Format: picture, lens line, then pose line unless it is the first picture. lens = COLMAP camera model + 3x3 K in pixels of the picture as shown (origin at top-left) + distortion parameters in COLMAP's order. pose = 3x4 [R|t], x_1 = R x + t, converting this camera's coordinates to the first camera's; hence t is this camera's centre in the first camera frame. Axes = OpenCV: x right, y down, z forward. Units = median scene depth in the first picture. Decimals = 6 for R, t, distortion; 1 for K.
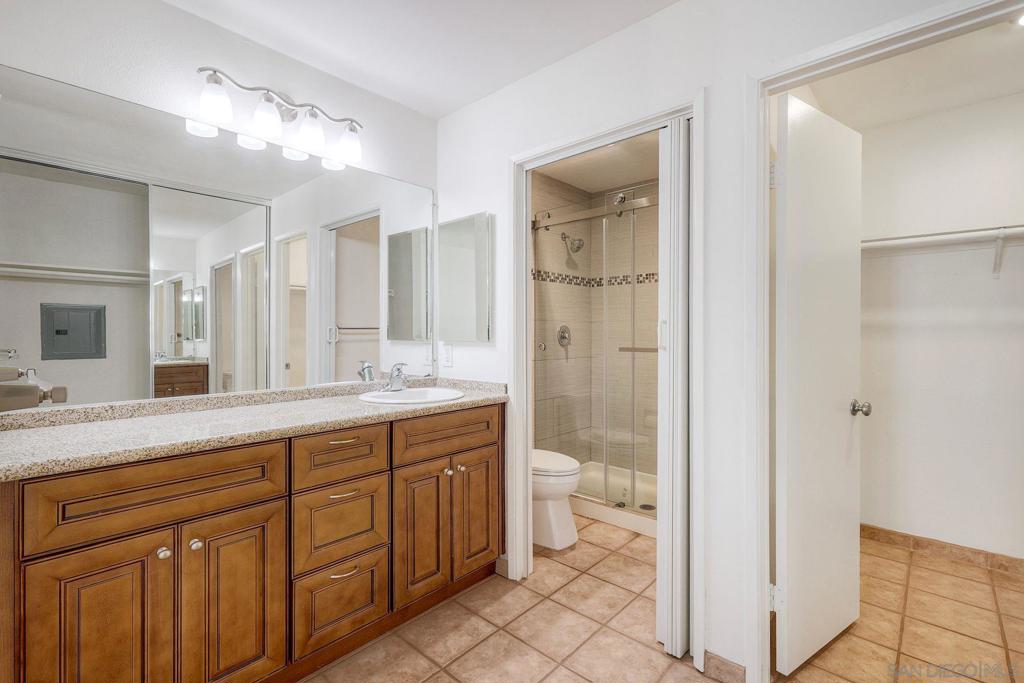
lens RADIAL K [[449.8, 0, 517.9], [0, 449.8, 342.8], [0, 0, 1]] dist [0.004073, 0.000771]
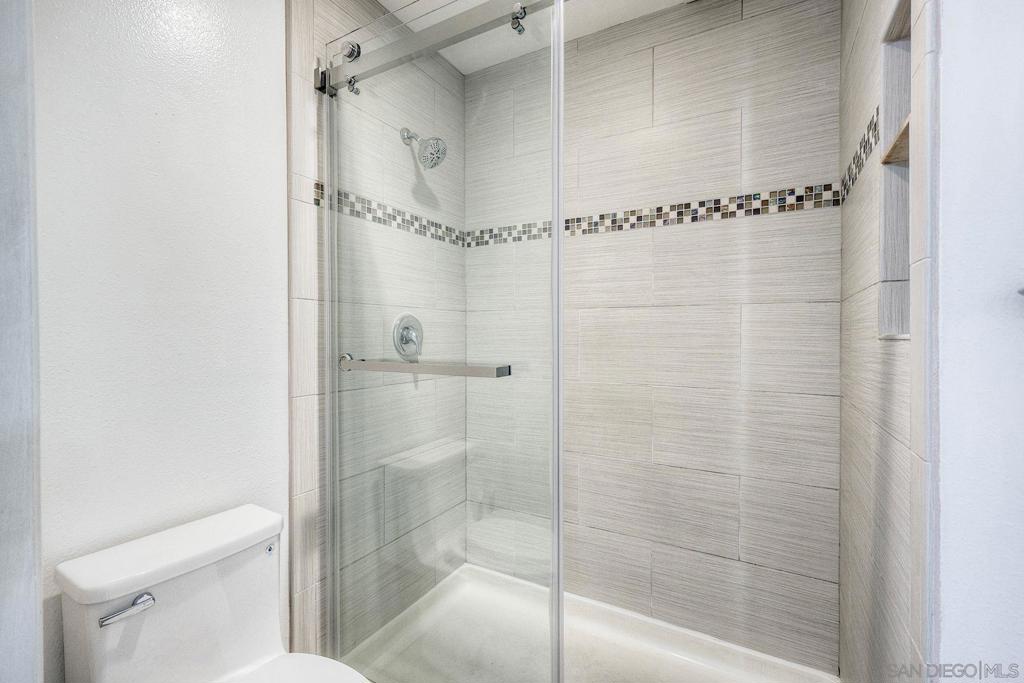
lens RADIAL K [[449.8, 0, 513.1], [0, 449.8, 337.6], [0, 0, 1]] dist [0.004073, 0.000771]
pose [[0.972812, -0.005188, 0.231539, 0.098960], [0.005378, 0.999986, -0.000192, -0.013815], [-0.231535, 0.001432, 0.972826, 0.489271]]
